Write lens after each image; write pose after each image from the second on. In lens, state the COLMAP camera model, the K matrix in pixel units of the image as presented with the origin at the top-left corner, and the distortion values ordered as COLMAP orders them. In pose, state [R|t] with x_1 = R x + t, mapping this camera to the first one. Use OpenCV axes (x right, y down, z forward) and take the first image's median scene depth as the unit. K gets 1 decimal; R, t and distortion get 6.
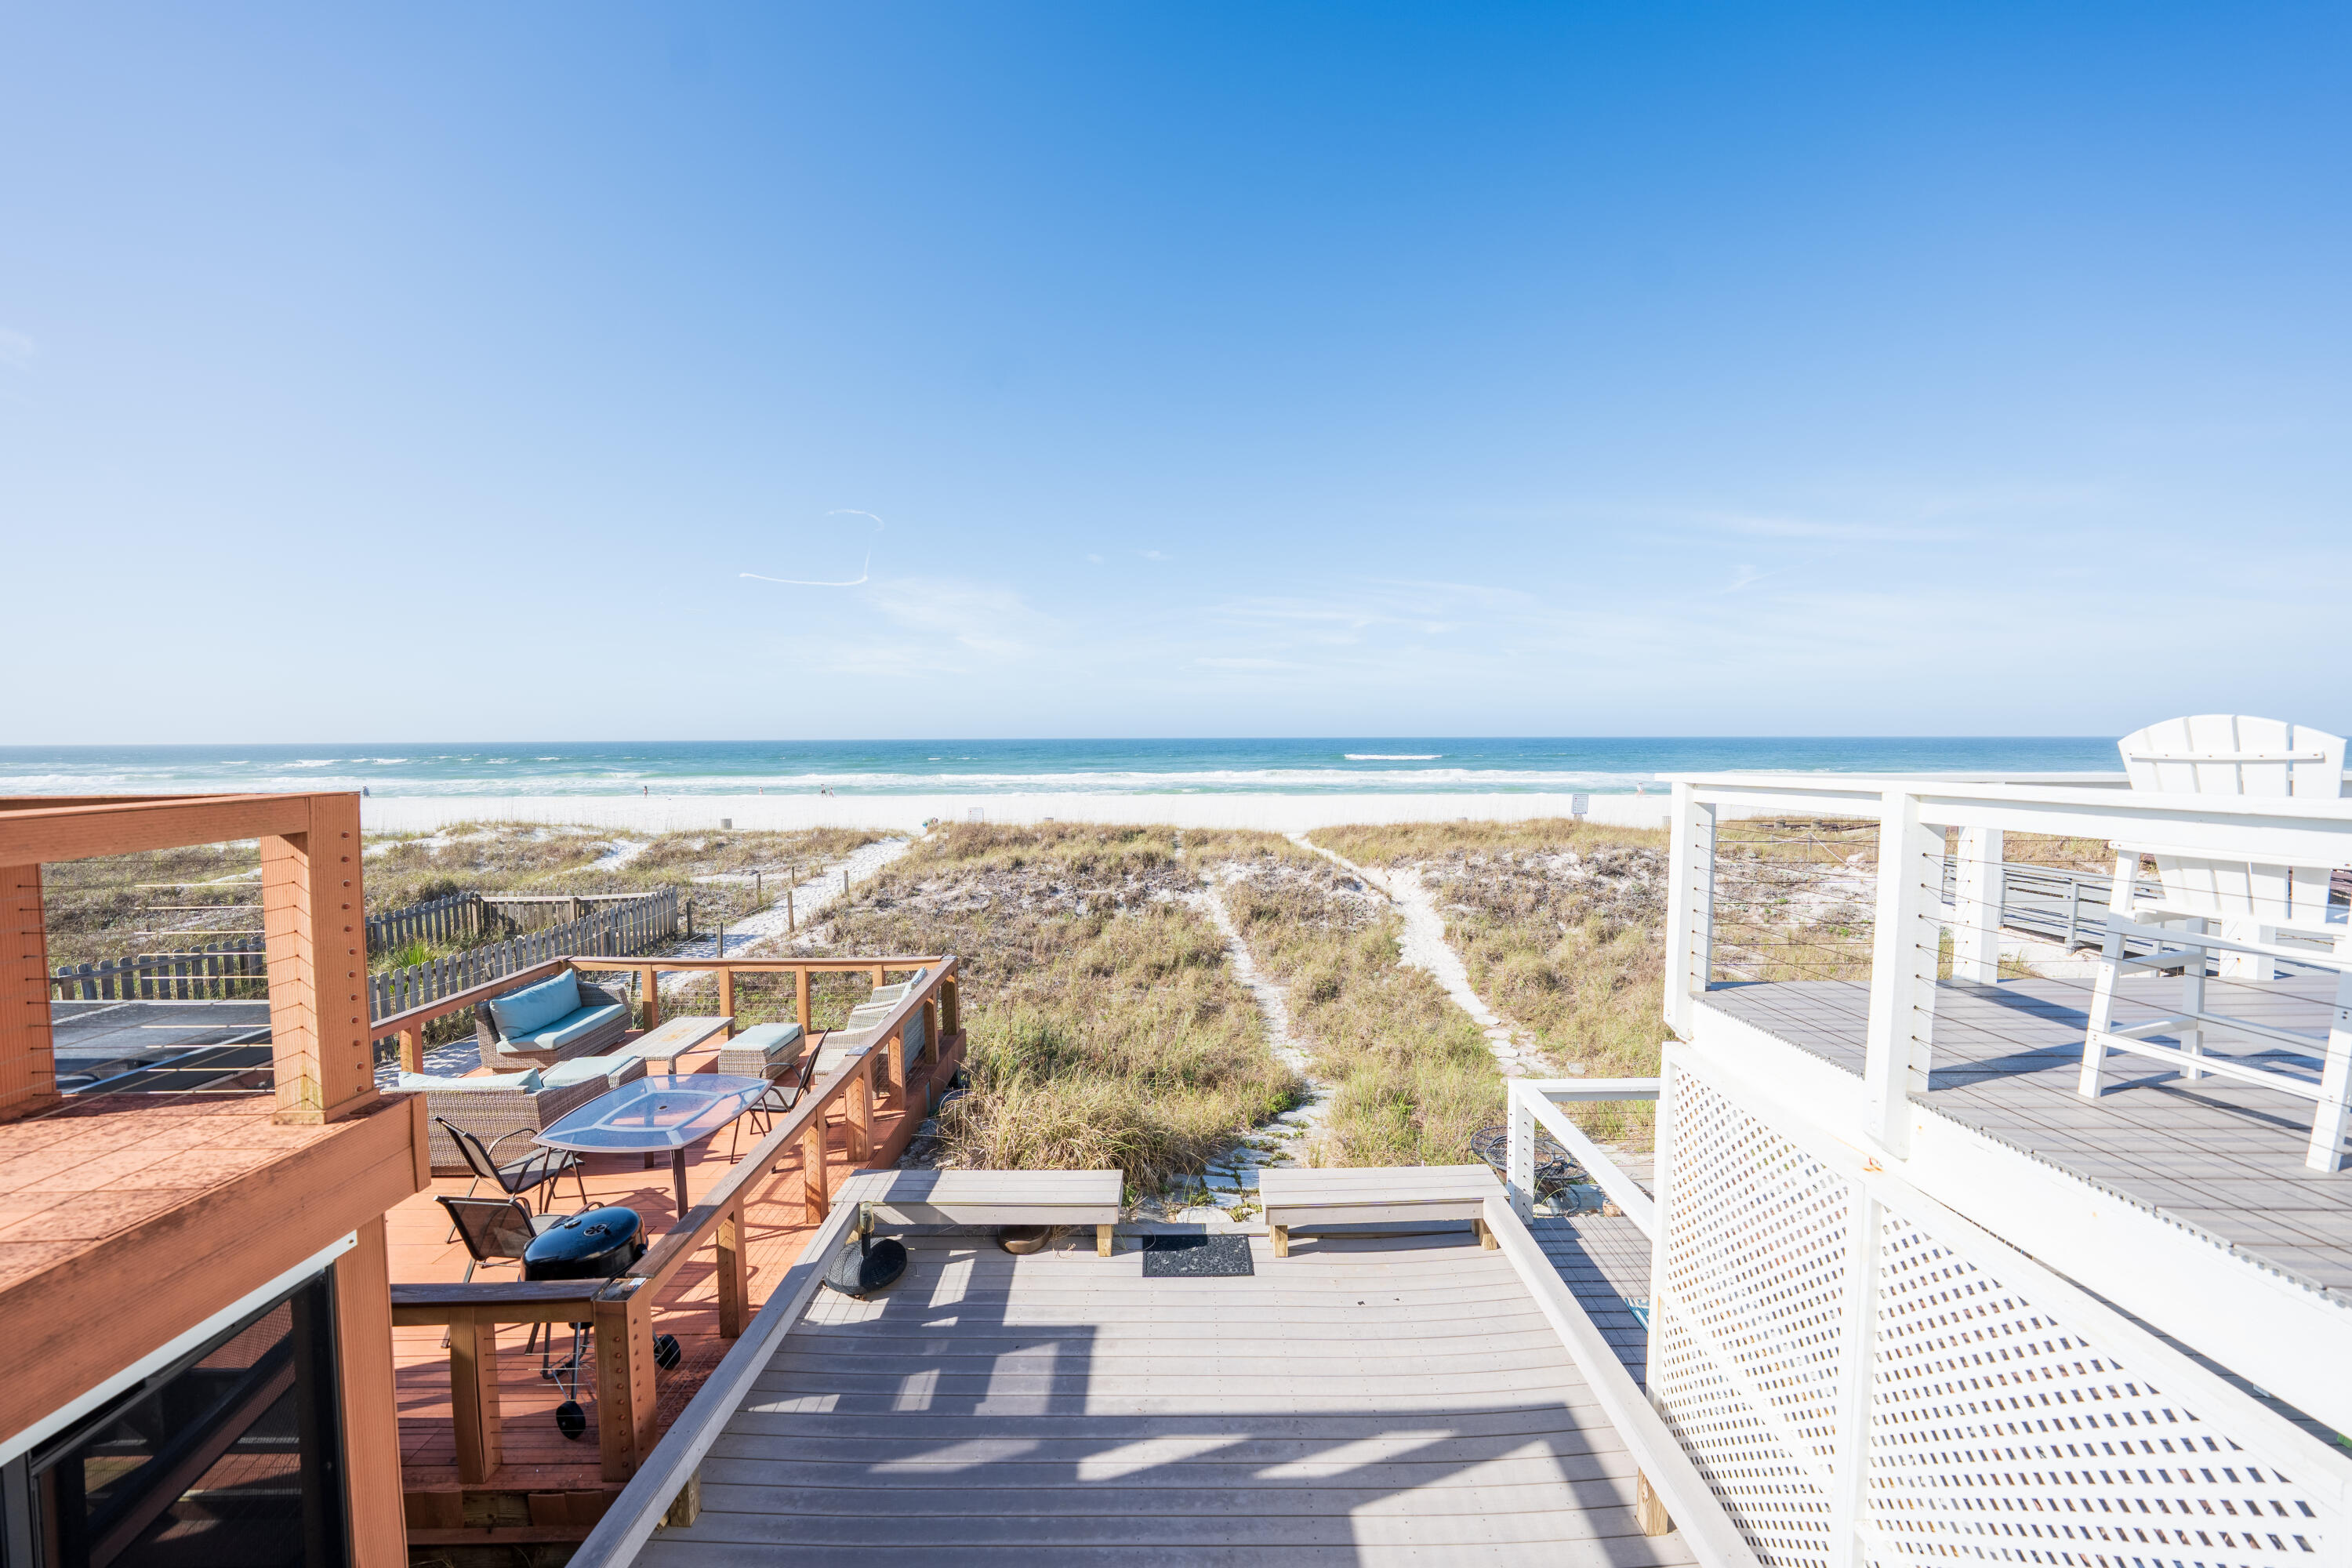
lens RADIAL K [[793.0, 0, 1184.1], [0, 793.0, 775.3], [0, 0, 1]] dist [-0.010315, 0.000045]
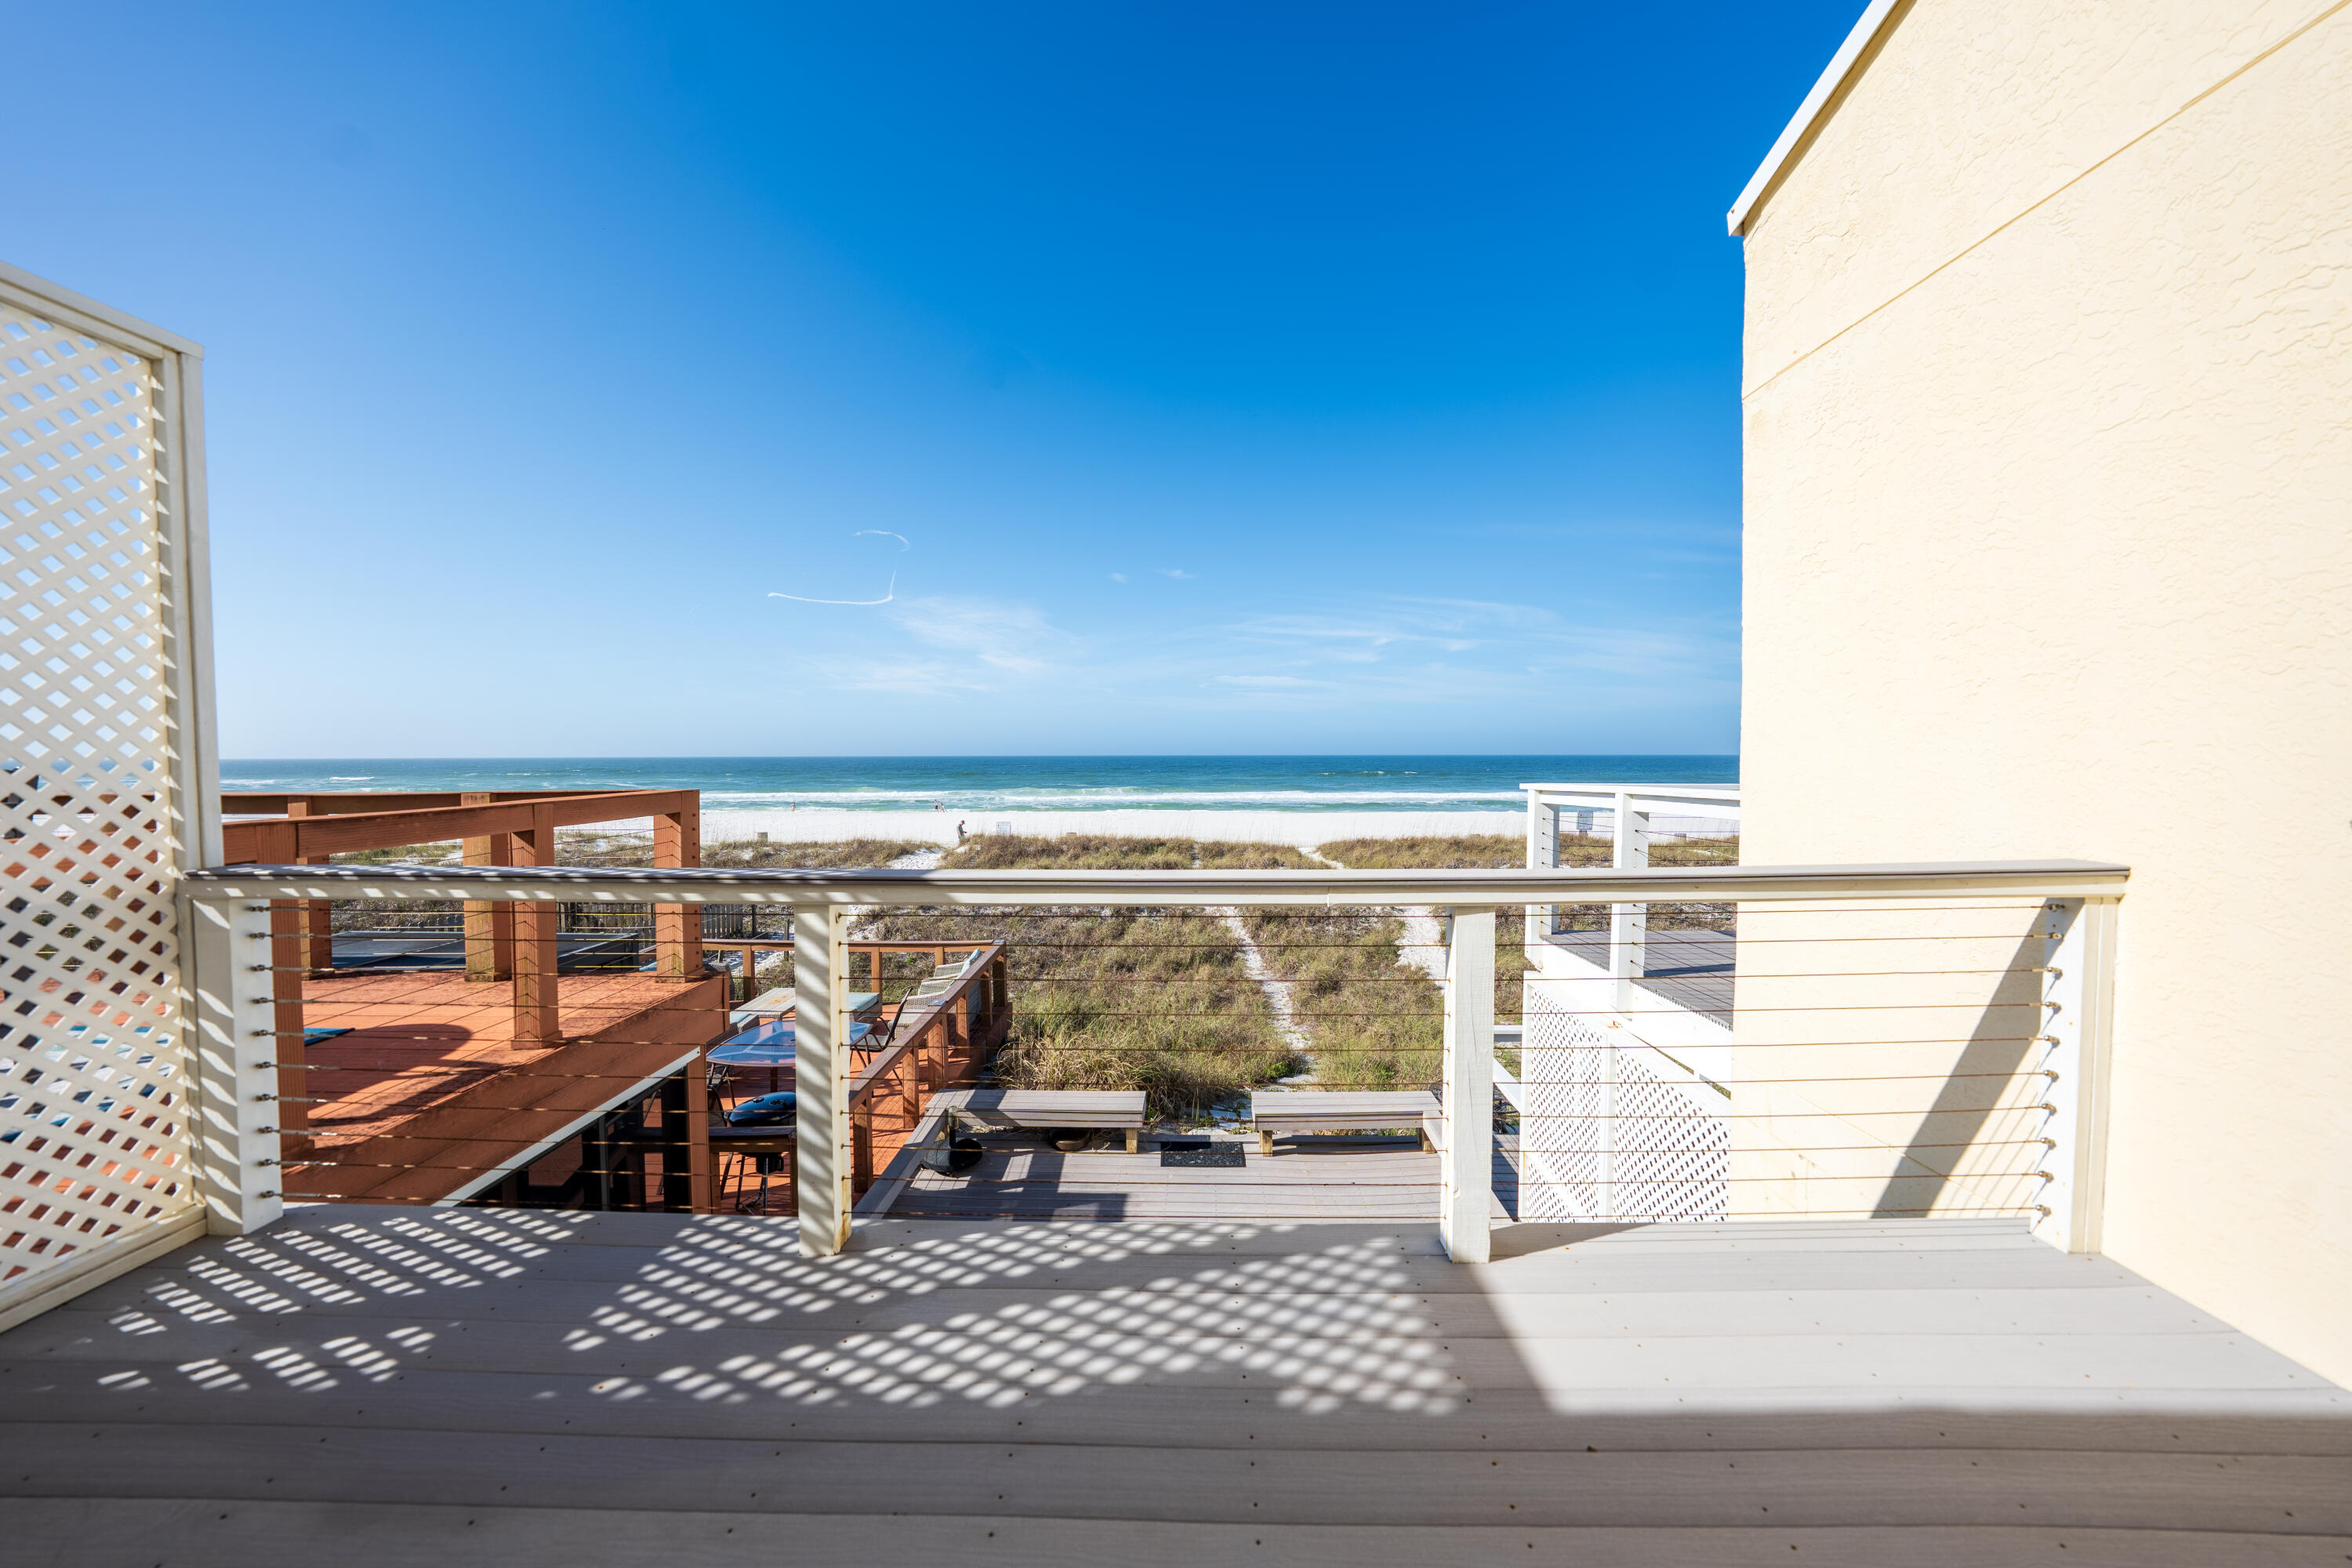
lens RADIAL K [[793.0, 0, 1184.1], [0, 793.0, 775.3], [0, 0, 1]] dist [-0.010315, 0.000045]
pose [[0.999667, 0.002663, -0.025663, 0.012007], [-0.003223, 0.999757, -0.021799, 0.007511], [0.025599, 0.021875, 0.999433, -0.217067]]
